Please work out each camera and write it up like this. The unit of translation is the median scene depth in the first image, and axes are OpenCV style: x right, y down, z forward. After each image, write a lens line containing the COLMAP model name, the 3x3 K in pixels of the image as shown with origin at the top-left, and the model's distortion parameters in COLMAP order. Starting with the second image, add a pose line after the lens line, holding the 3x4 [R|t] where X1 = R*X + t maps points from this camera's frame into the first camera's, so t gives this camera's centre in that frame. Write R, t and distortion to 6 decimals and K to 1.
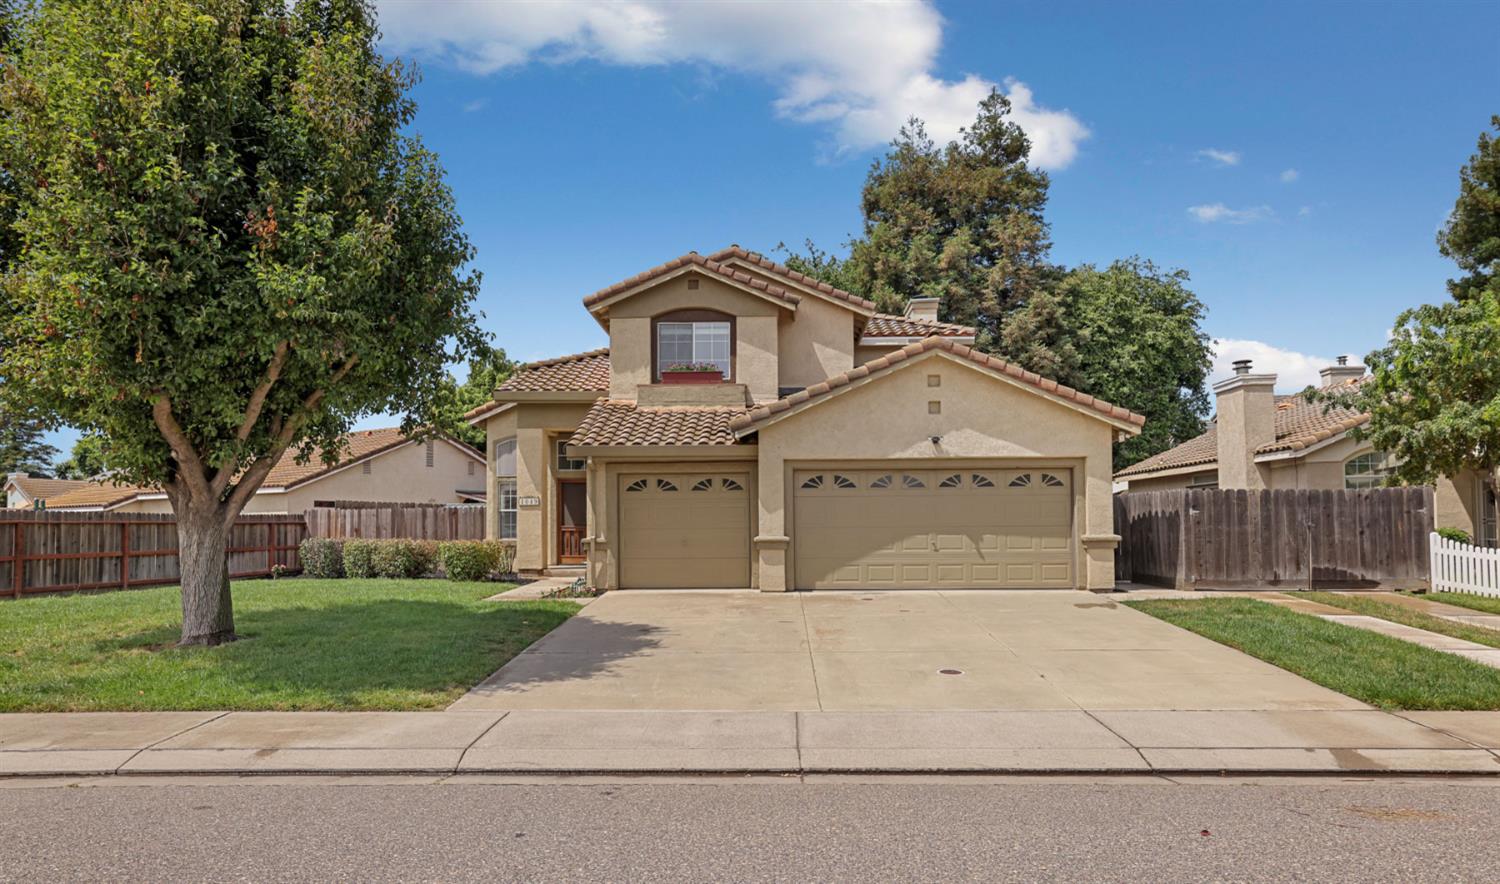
lens RADIAL K [[998.3, 0, 750.0], [0, 998.3, 442.0], [0, 0, 1]] dist [-0.001707, -0.000294]
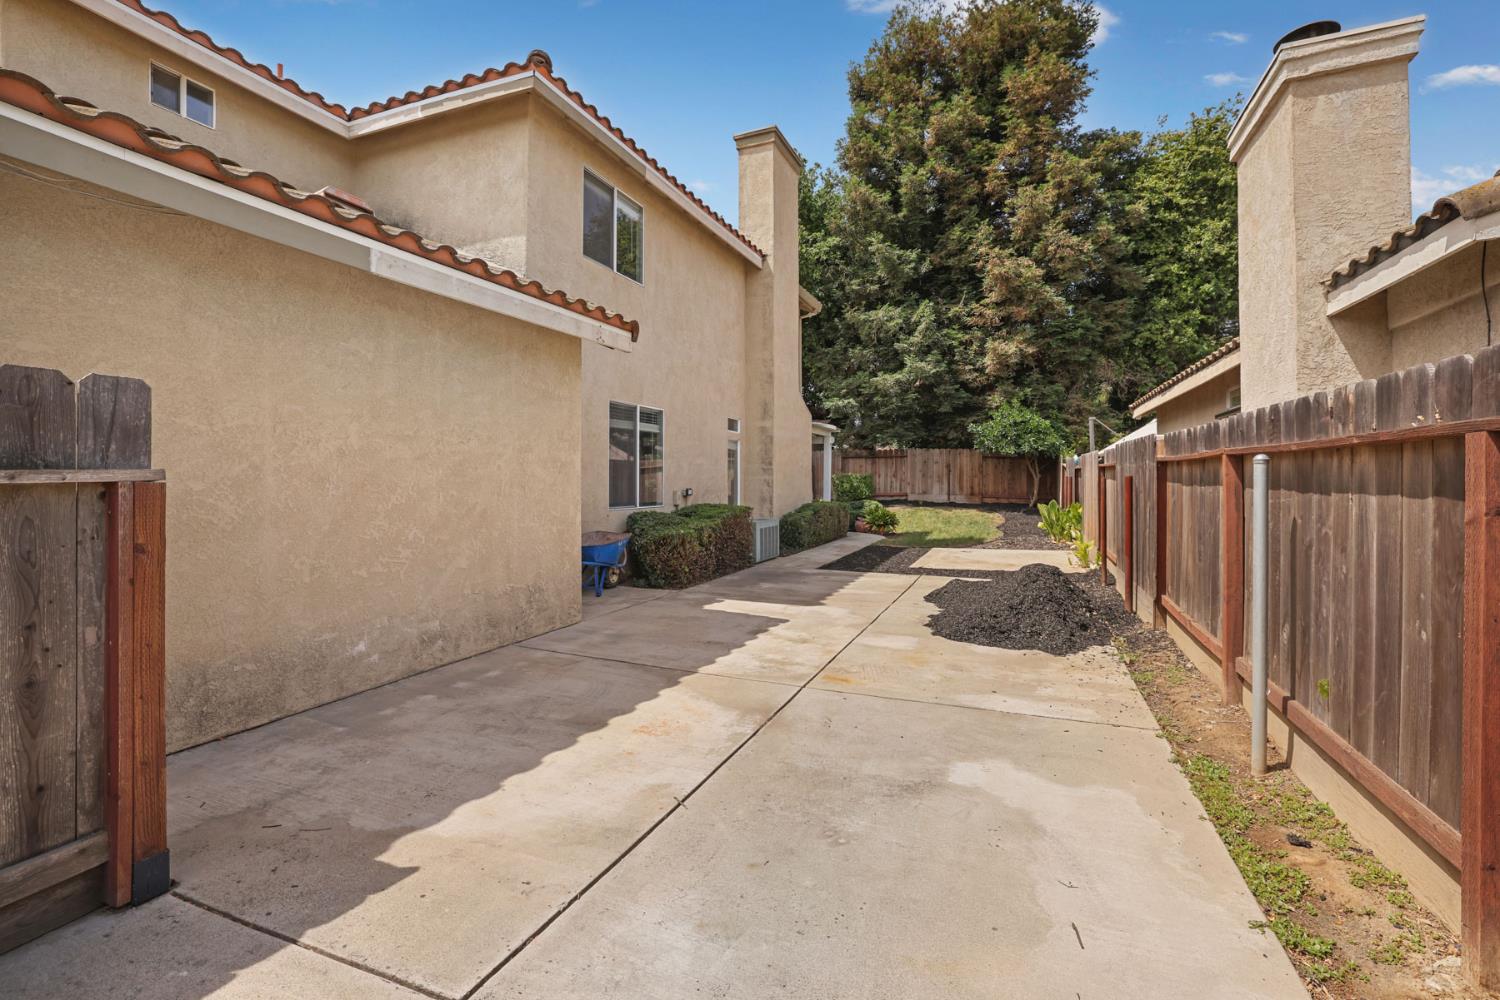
lens RADIAL K [[682.5, 0, 749.3], [0, 682.5, 480.8], [0, 0, 1]] dist [-0.034776, 0.000406]
pose [[0.931331, 0.001678, -0.364171, 0.250426], [0.032439, 0.995632, 0.087548, 0.030136], [0.362727, -0.093350, 0.927208, 0.444006]]
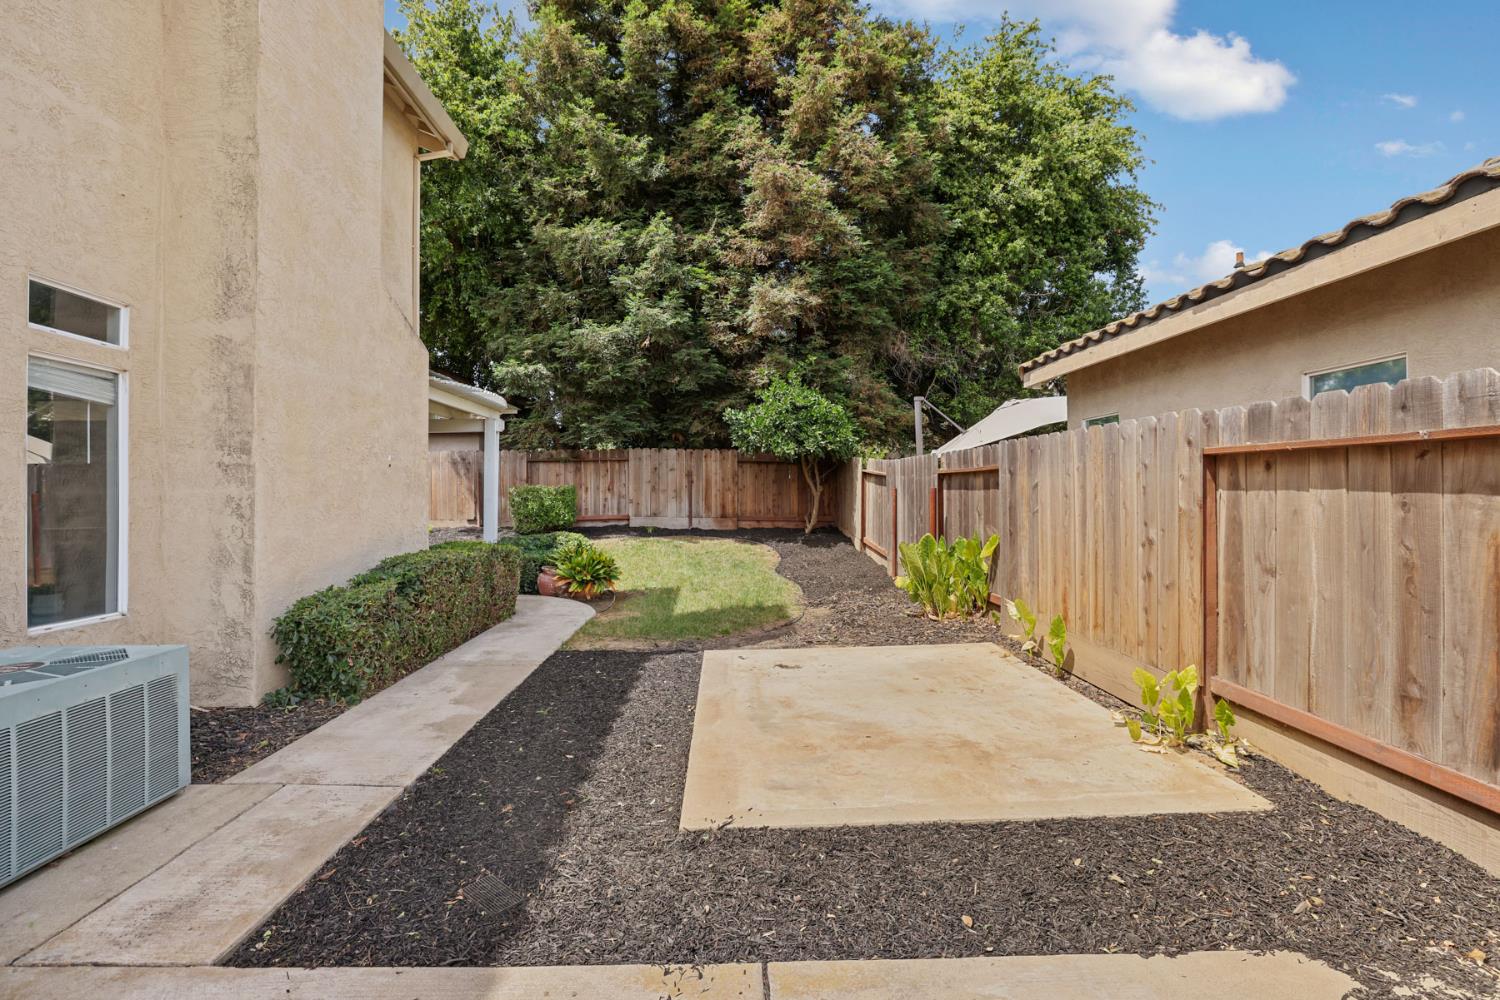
lens RADIAL K [[682.5, 0, 749.3], [0, 682.5, 480.8], [0, 0, 1]] dist [-0.034776, 0.000406]
pose [[0.999048, -0.003364, 0.043489, 0.216760], [0.000226, 0.997409, 0.071941, 0.047968], [-0.043619, -0.071862, 0.996460, 0.638558]]
